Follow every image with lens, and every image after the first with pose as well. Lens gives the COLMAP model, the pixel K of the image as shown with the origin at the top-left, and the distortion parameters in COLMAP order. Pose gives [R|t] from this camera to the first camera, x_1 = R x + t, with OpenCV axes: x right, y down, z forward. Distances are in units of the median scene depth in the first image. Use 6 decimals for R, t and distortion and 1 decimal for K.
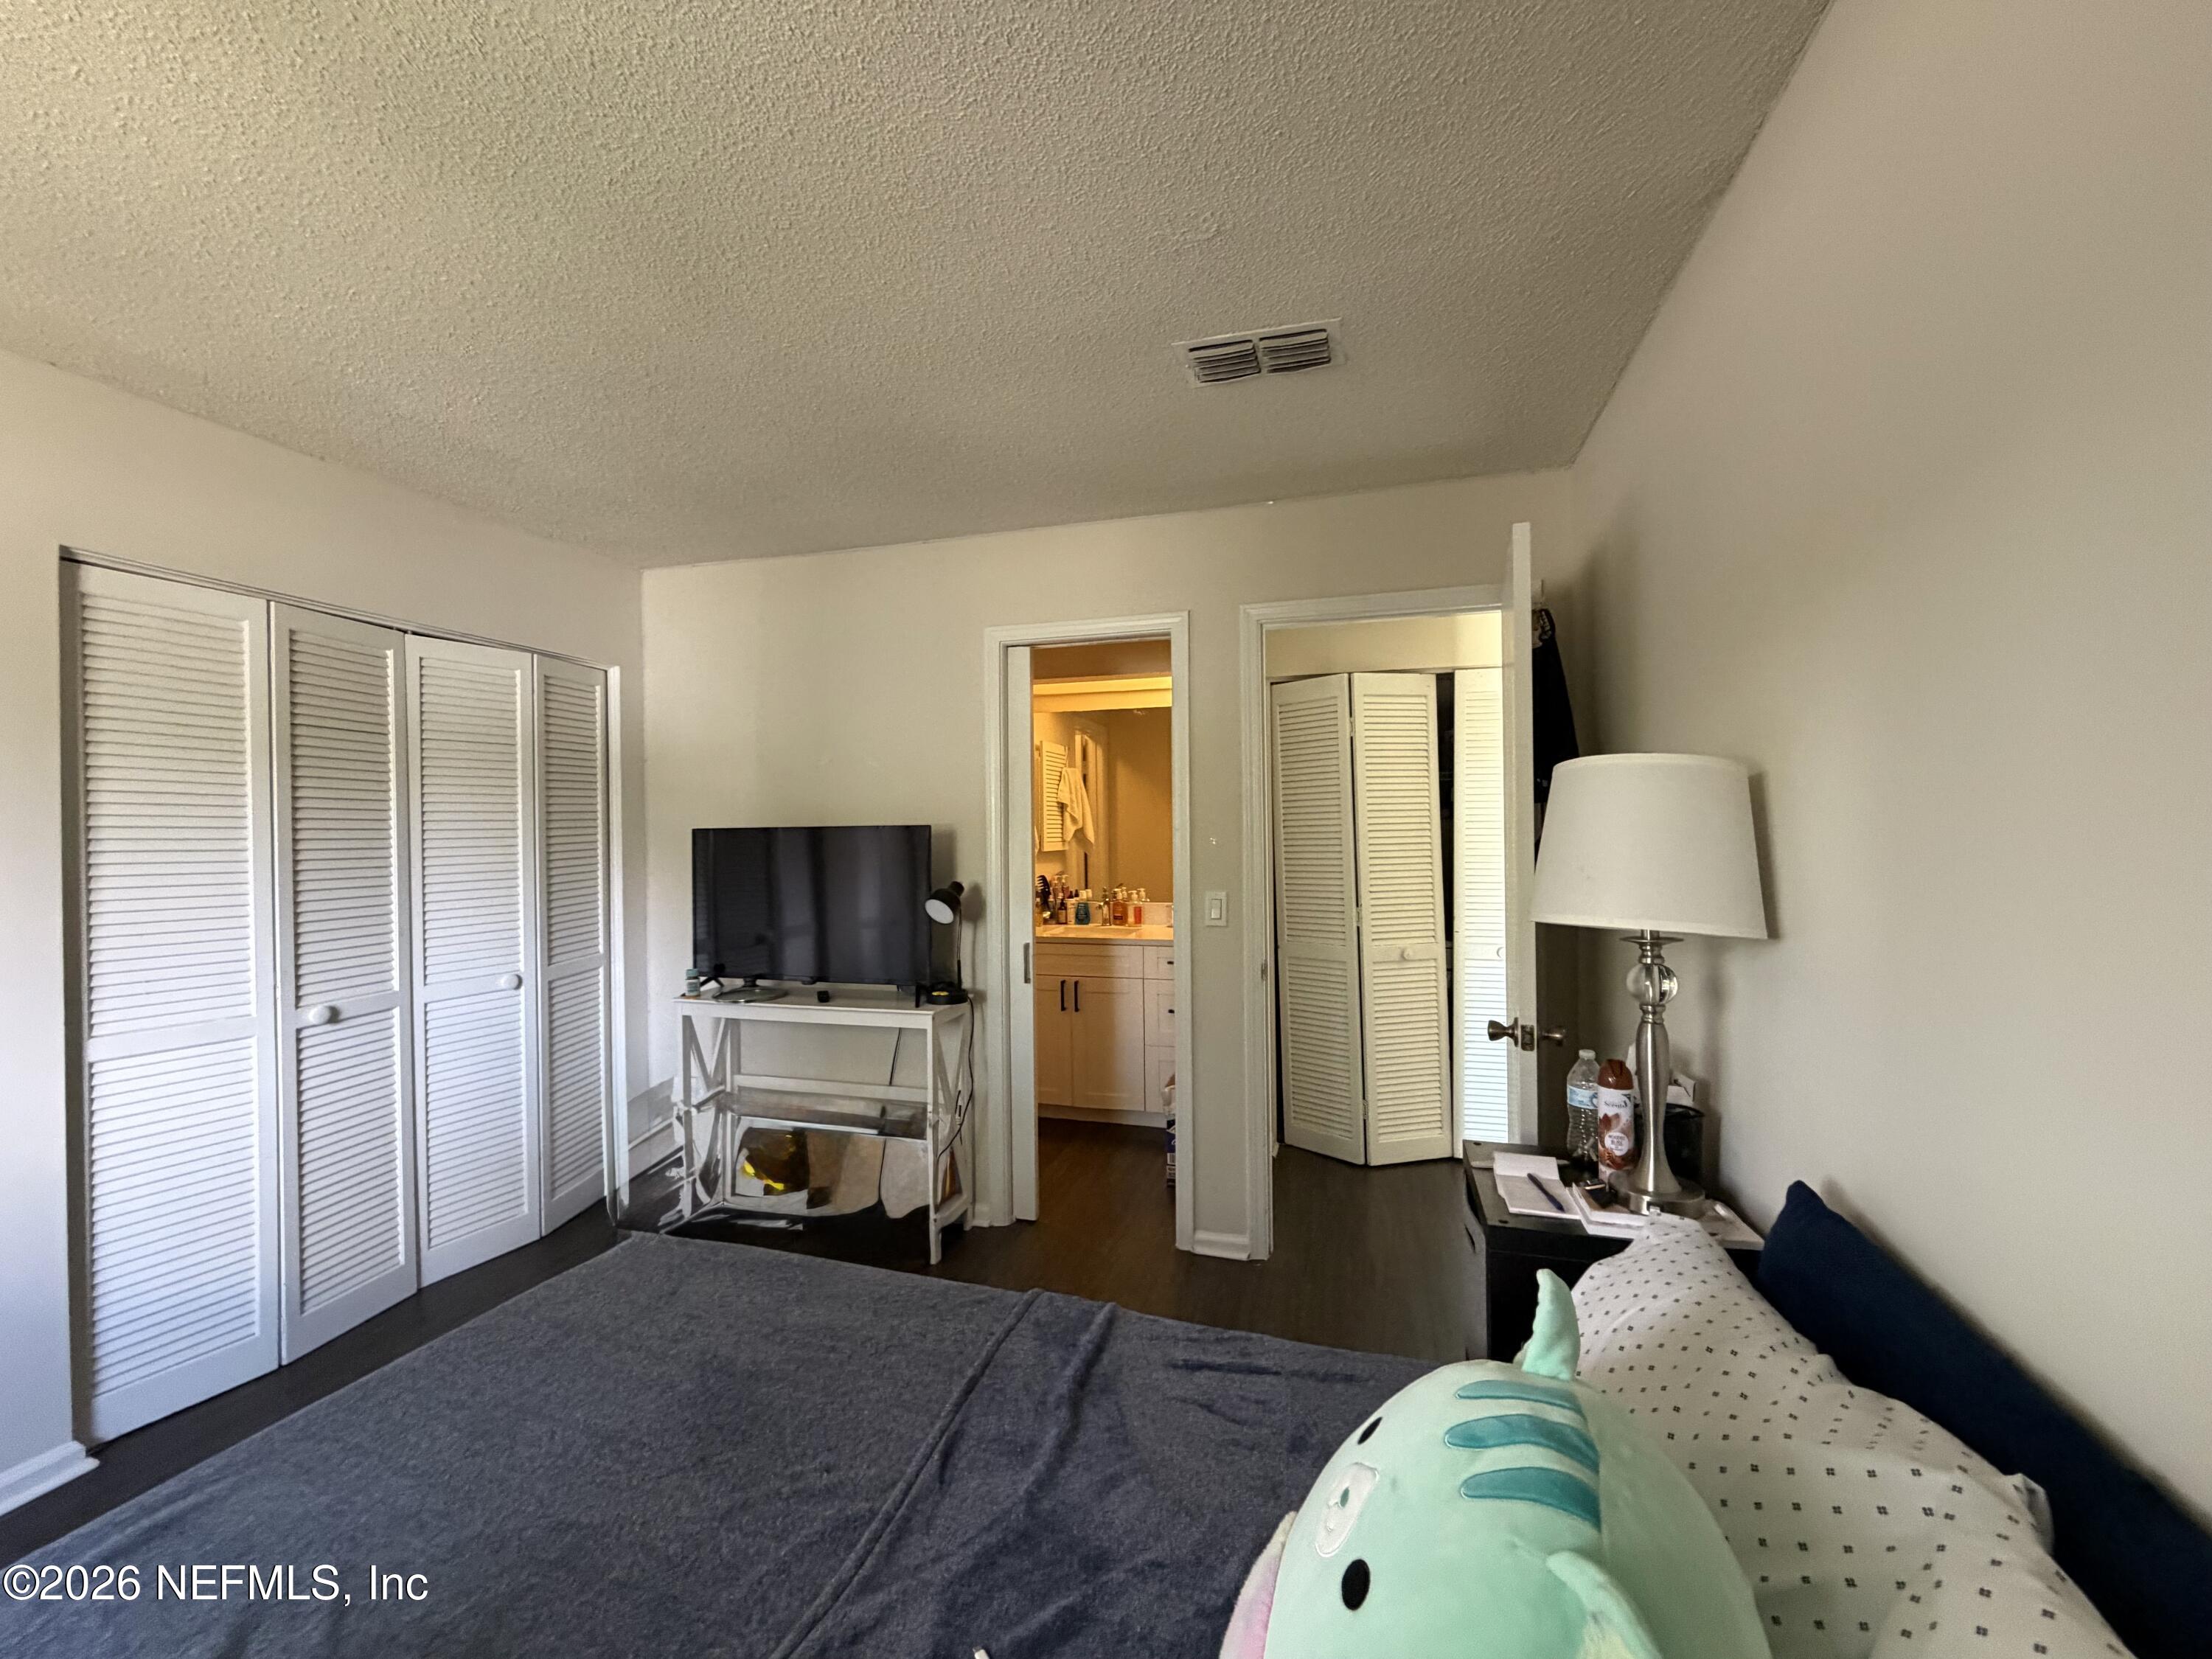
lens RADIAL K [[892.5, 0, 1105.3], [0, 892.5, 827.4], [0, 0, 1]] dist [0.003402, 0.000282]
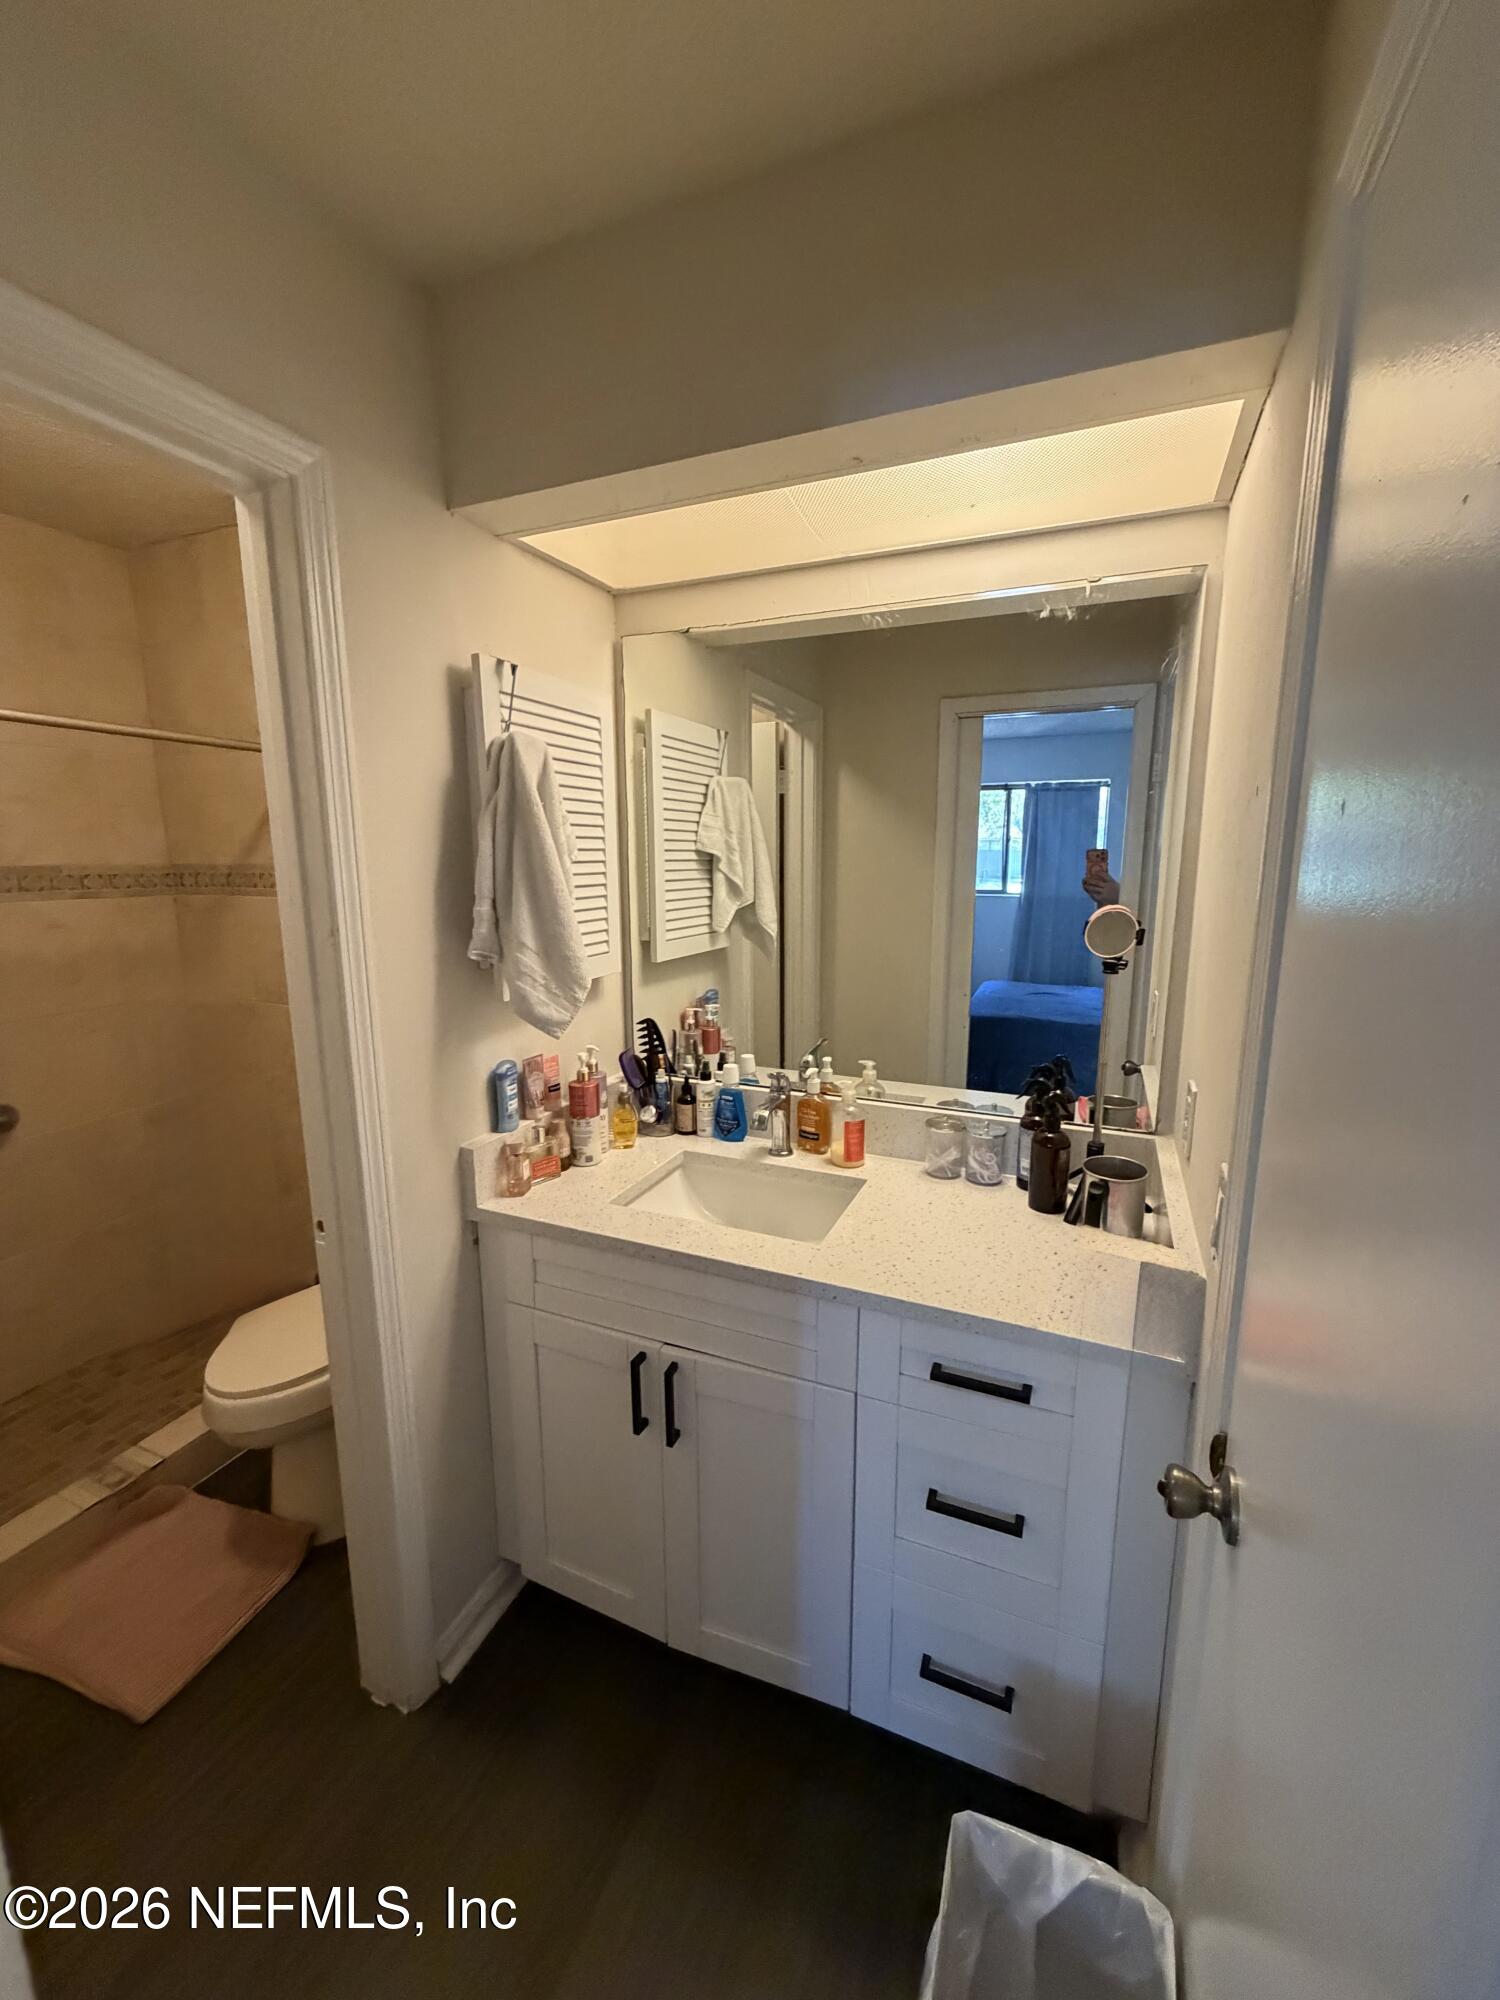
lens RADIAL K [[807.0, 0, 743.3], [0, 807.0, 996.1], [0, 0, 1]] dist [0.003402, 0.000282]
pose [[0.990081, 0.026999, -0.137877, 0.032855], [-0.002943, 0.985132, 0.171773, -0.027744], [0.140465, -0.169664, 0.975440, 0.603060]]
